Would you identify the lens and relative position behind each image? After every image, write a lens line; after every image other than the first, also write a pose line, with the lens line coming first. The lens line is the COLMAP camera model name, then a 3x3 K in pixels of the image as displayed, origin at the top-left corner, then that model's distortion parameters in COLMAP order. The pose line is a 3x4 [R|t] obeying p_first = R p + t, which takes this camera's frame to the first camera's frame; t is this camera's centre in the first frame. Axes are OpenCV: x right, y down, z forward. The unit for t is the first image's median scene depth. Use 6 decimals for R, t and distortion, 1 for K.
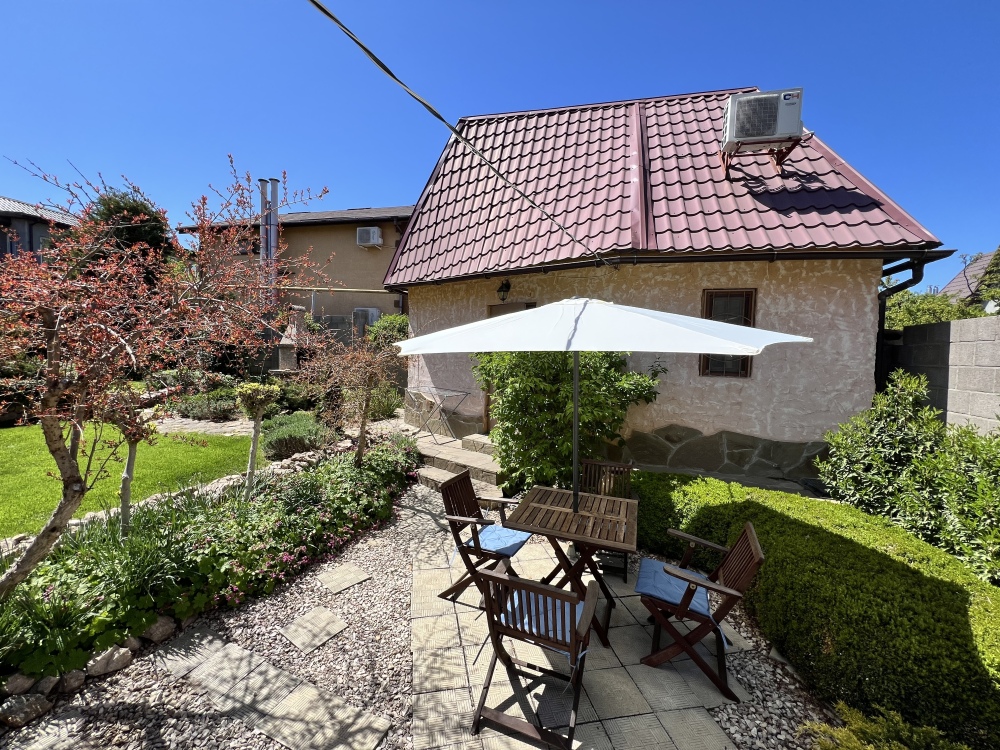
lens RADIAL K [[401.2, 0, 495.5], [0, 401.2, 370.8], [0, 0, 1]] dist [-0.003296, 0.000145]
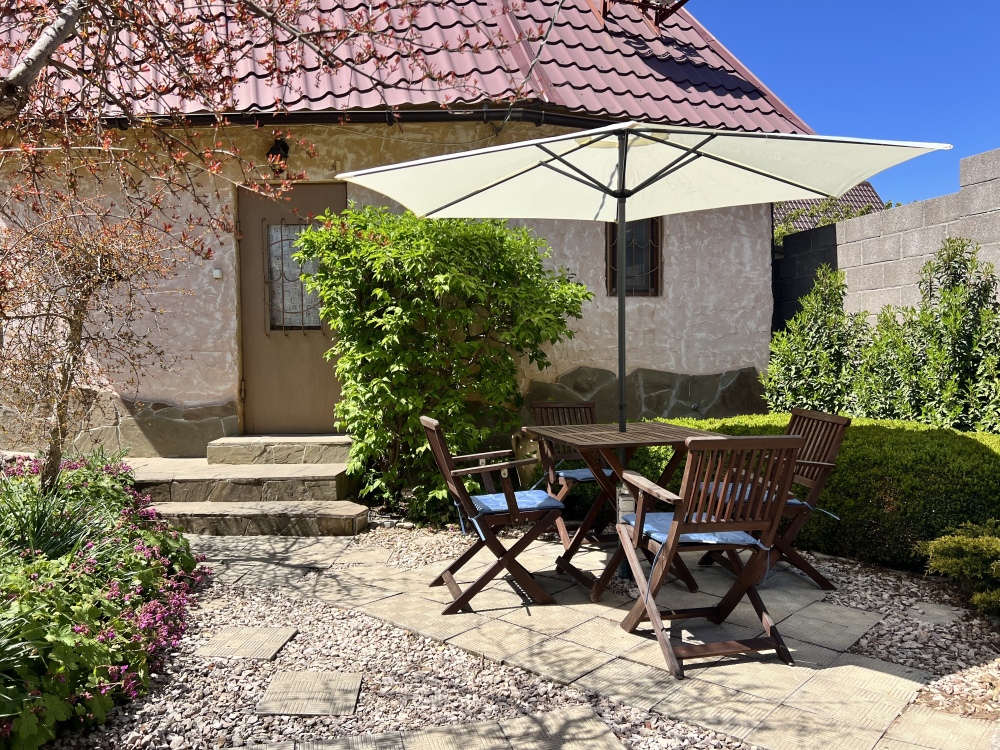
lens RADIAL K [[752.8, 0, 505.8], [0, 752.8, 380.7], [0, 0, 1]] dist [0.069247, -0.090246]
pose [[0.794875, -0.057107, 0.604080, -0.472642], [0.068329, 0.997653, 0.004404, 0.148547], [-0.602914, 0.037776, 0.796911, 0.035158]]
